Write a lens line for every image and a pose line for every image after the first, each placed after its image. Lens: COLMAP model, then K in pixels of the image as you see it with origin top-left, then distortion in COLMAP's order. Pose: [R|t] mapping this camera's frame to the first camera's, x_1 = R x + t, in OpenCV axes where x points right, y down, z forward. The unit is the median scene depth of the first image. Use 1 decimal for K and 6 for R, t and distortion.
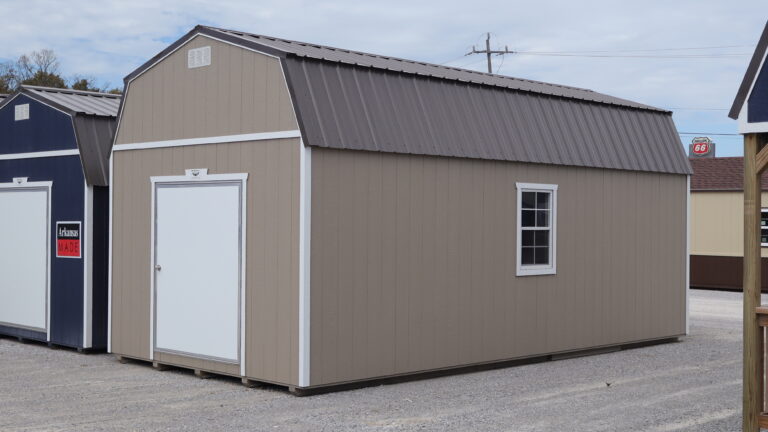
lens RADIAL K [[1120.6, 0, 384.0], [0, 1120.6, 216.0], [0, 0, 1]] dist [-0.151946, 0.014895]
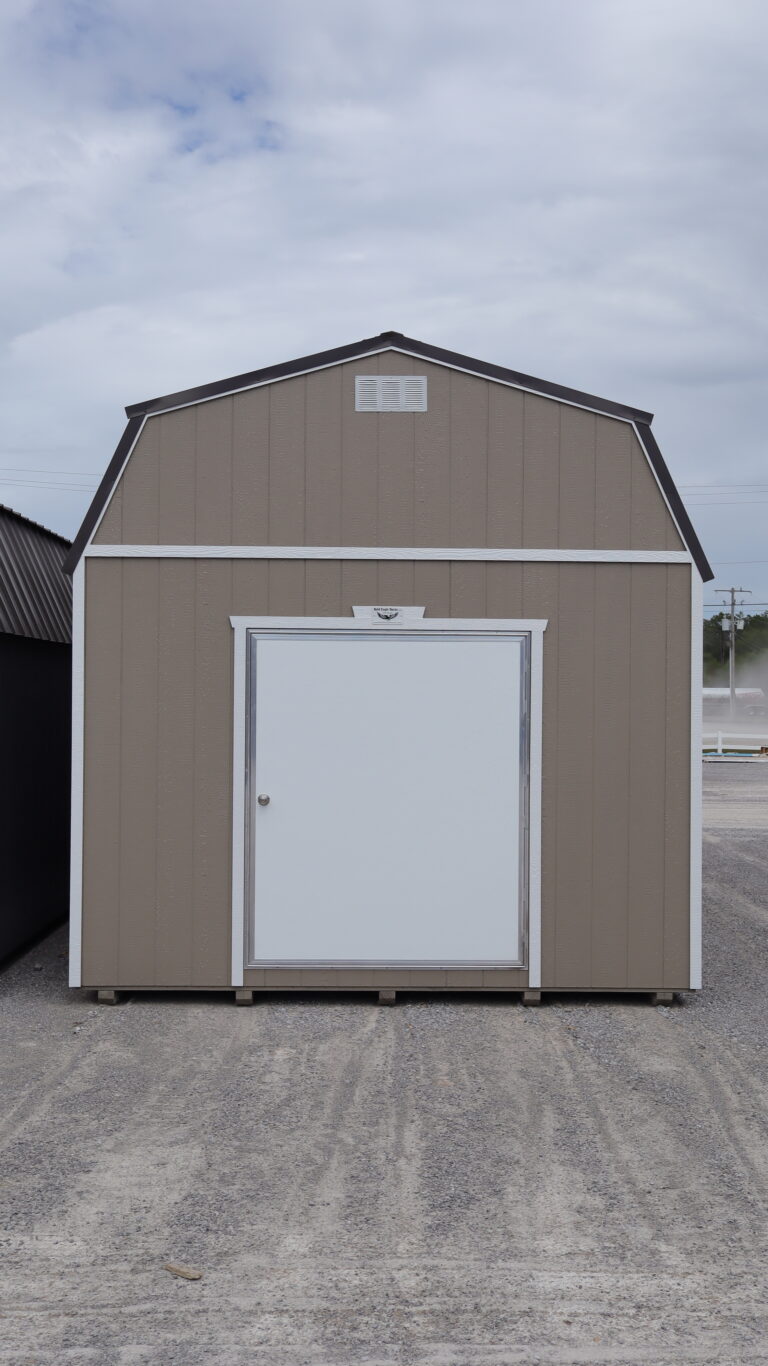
lens RADIAL K [[1252.8, 0, 384.0], [0, 1252.8, 683.0], [0, 0, 1]] dist [-0.006978, -0.001119]
pose [[0.689938, 0.006618, 0.723838, -0.699099], [-0.003890, 0.999978, -0.005435, -0.003497], [-0.723858, 0.000934, 0.689948, 0.699417]]
